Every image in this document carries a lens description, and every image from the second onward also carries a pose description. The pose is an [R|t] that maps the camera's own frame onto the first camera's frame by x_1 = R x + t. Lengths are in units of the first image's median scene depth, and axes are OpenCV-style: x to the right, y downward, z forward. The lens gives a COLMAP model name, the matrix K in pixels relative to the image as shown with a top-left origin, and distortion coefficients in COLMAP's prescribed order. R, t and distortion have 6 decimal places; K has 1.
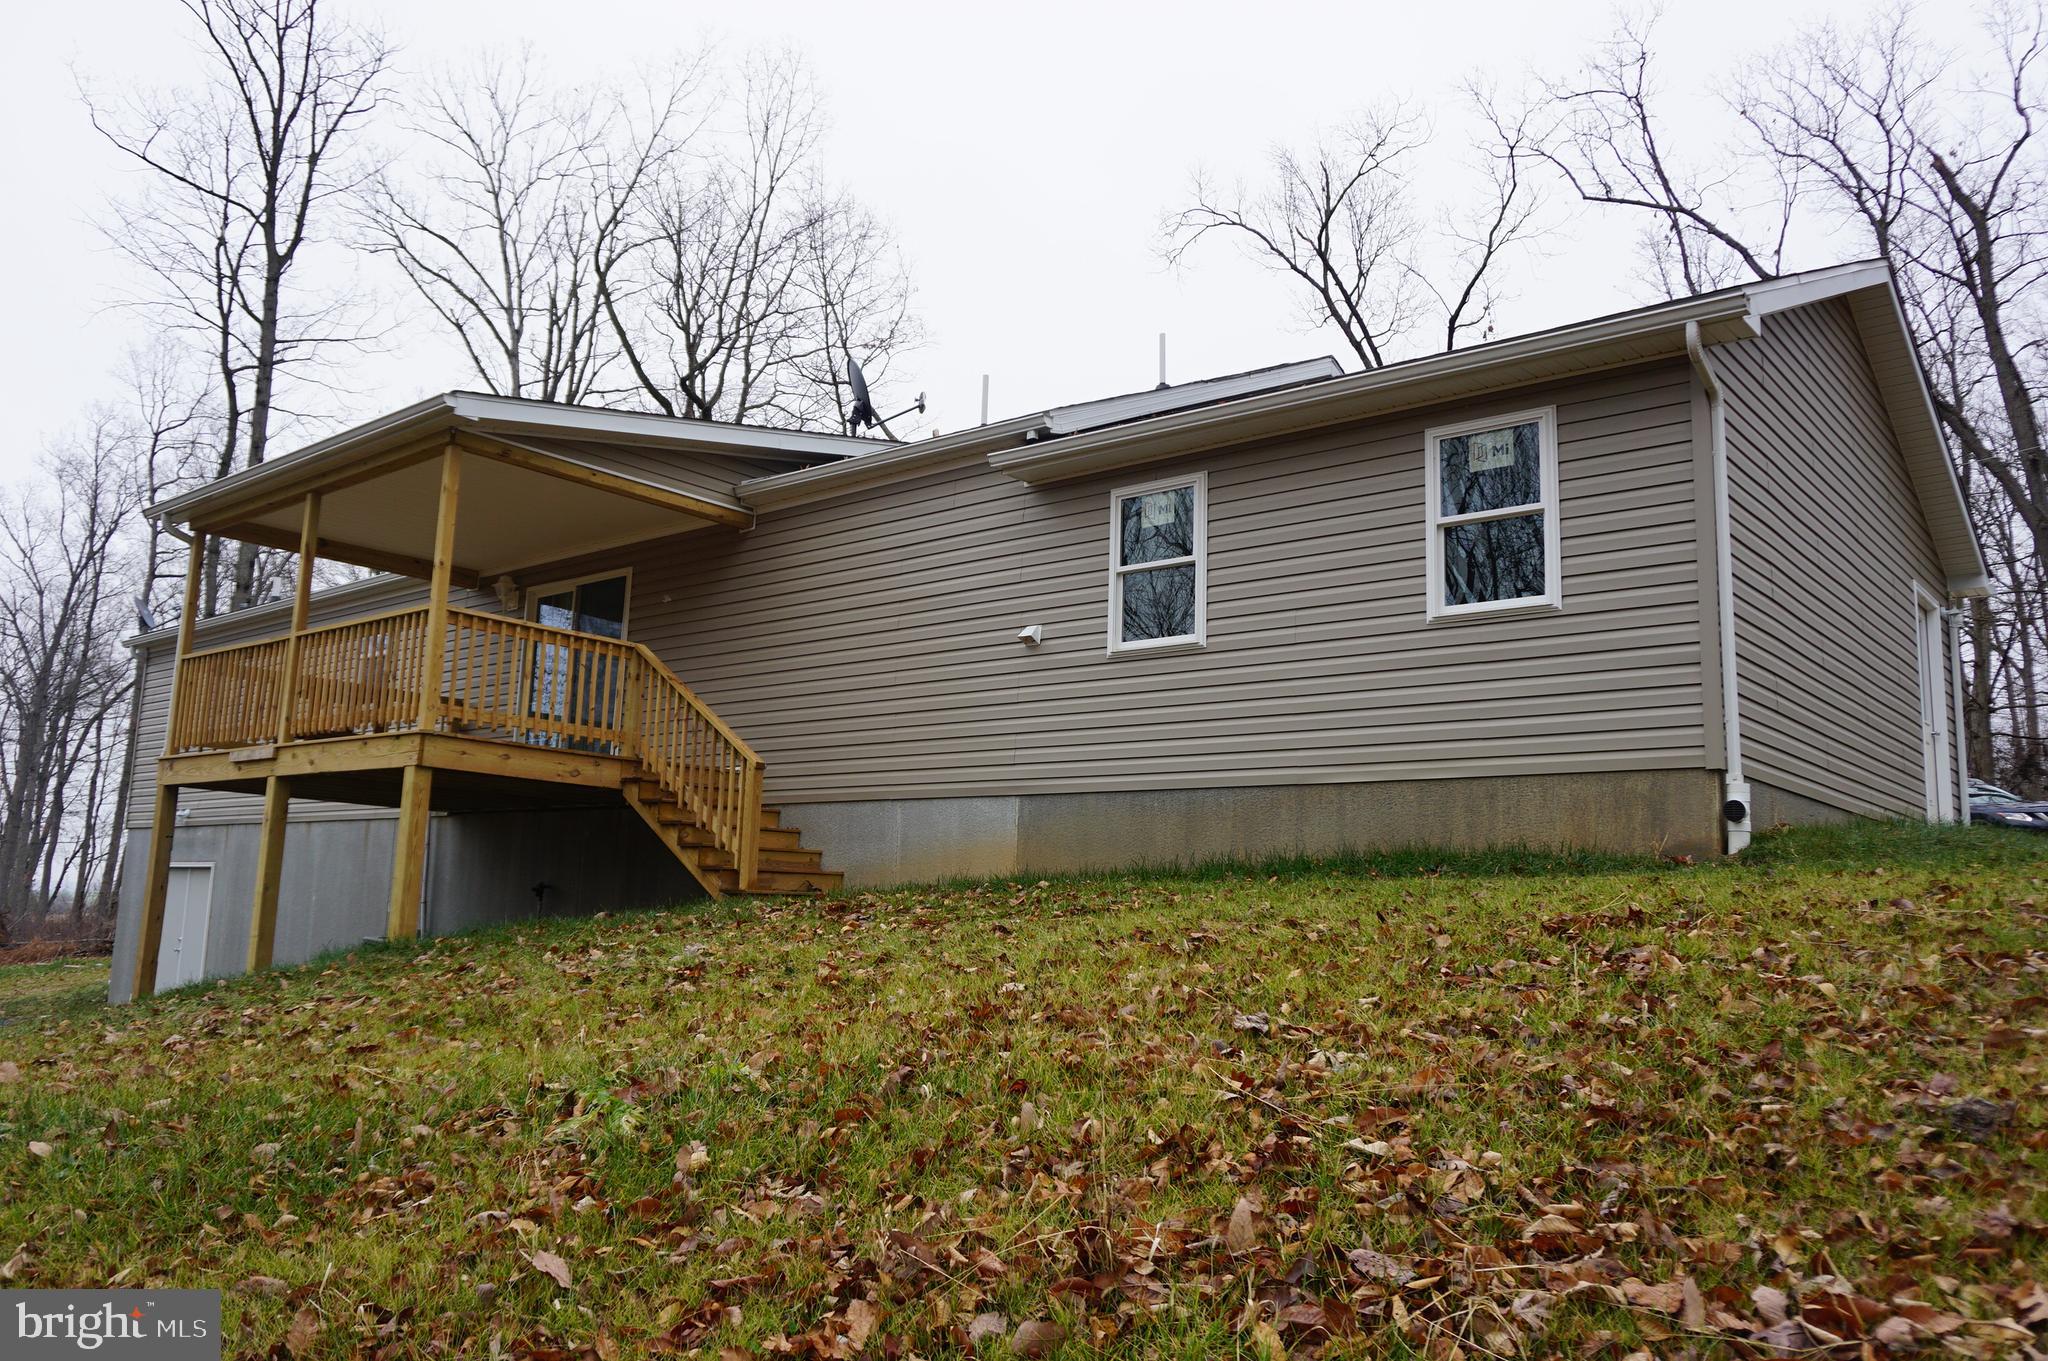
lens RADIAL K [[1533.7, 0, 1026.4], [0, 1533.7, 685.2], [0, 0, 1]] dist [-0.033336, 0.026833]
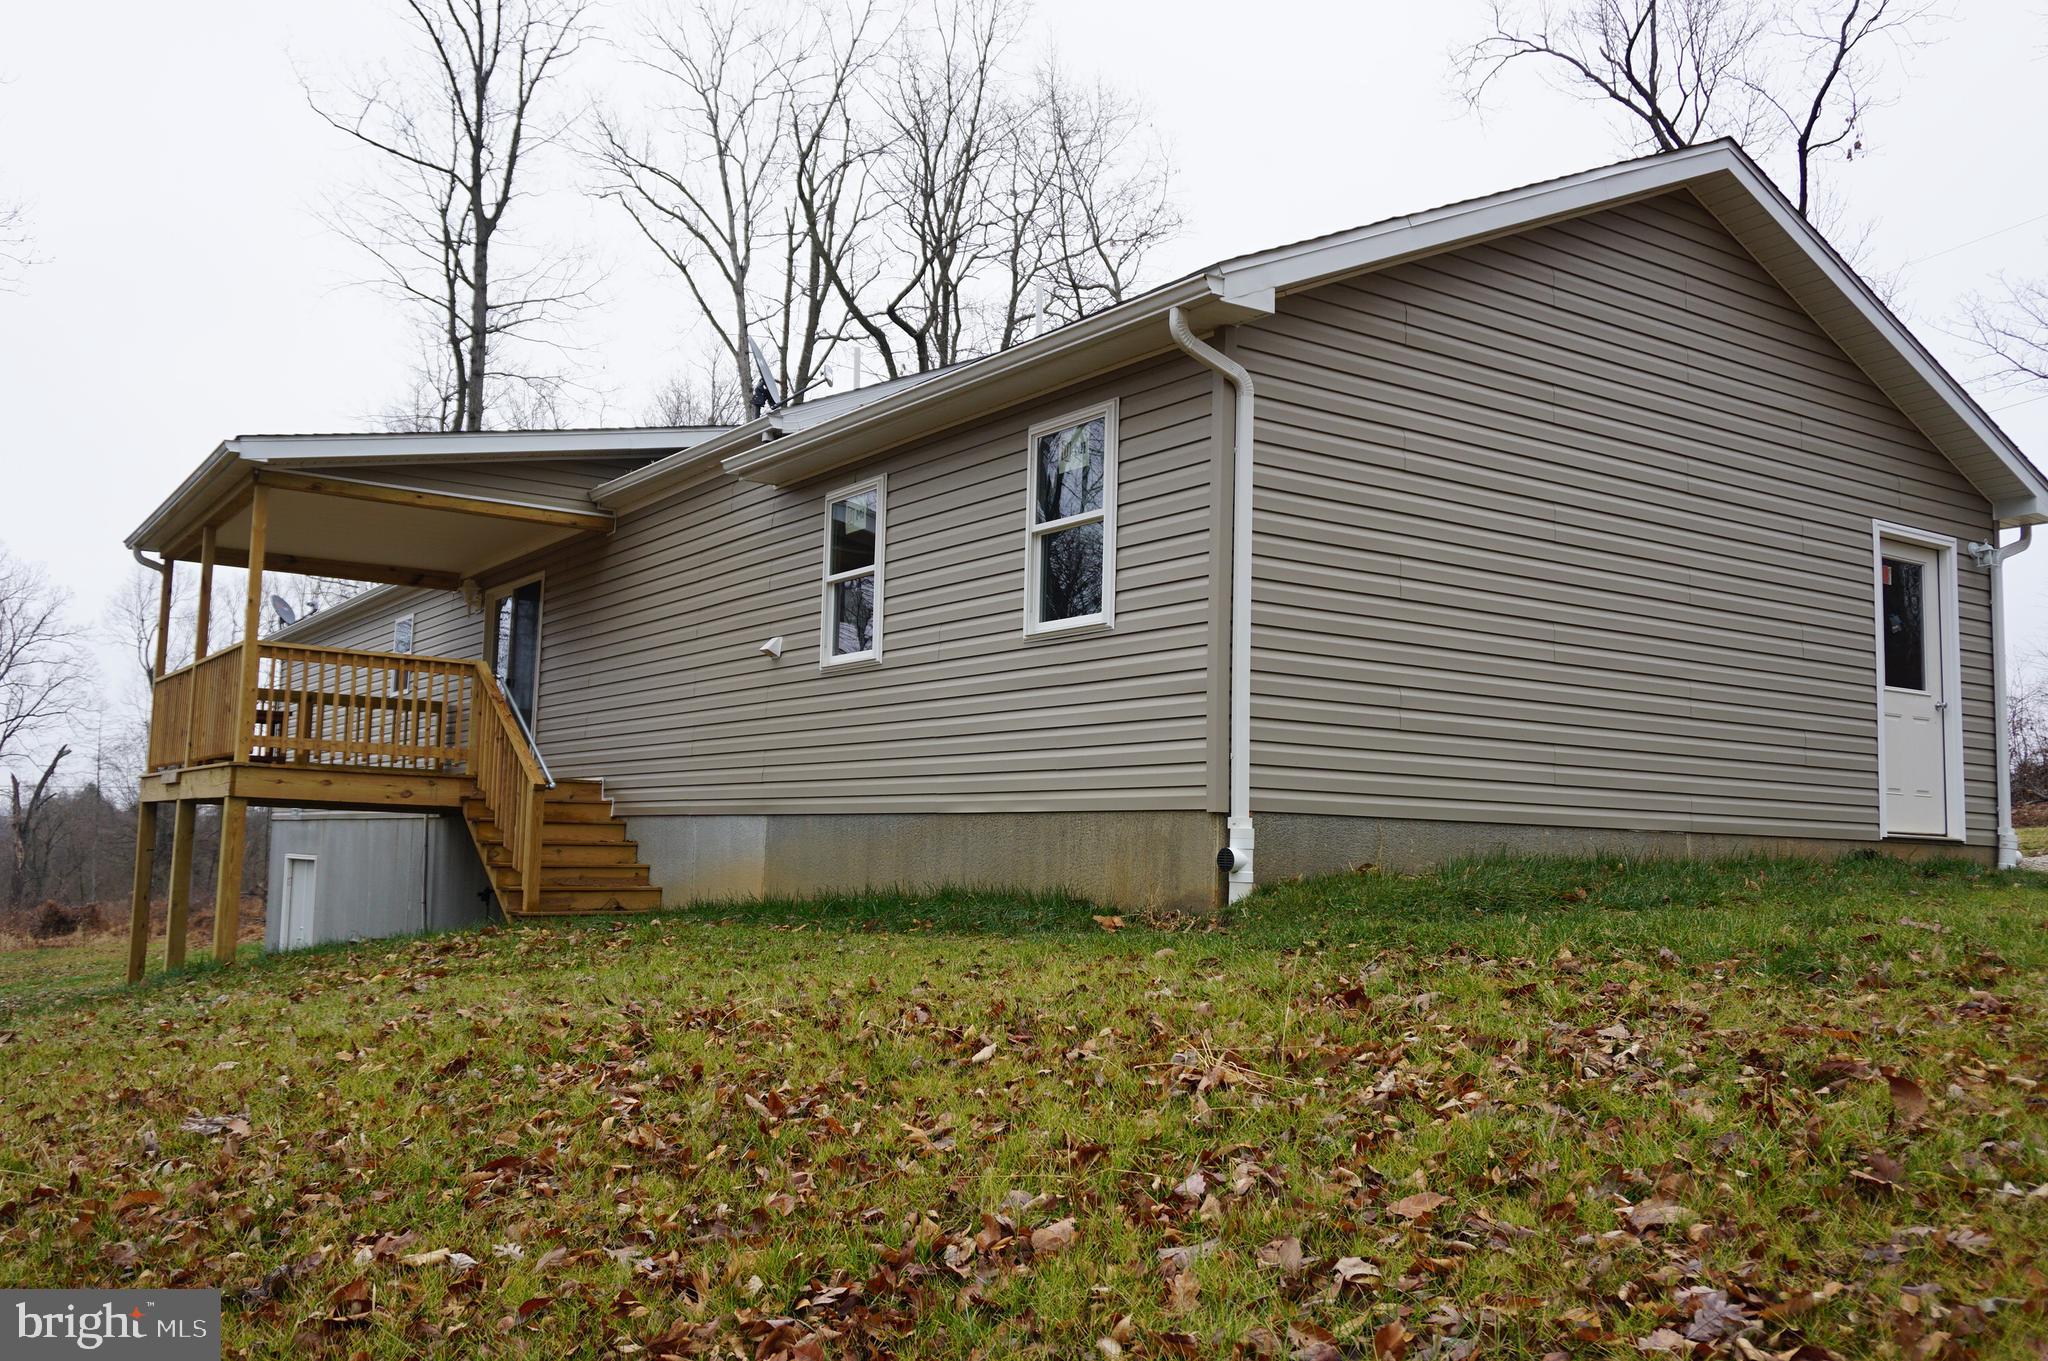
lens RADIAL K [[1744.9, 0, 1026.6], [0, 1744.9, 677.0], [0, 0, 1]] dist [0.002500, -0.004837]
pose [[0.961776, -0.034779, -0.271619, 0.407974], [0.047105, 0.998129, 0.038988, -0.044873], [0.269755, -0.050292, 0.961615, -0.005591]]
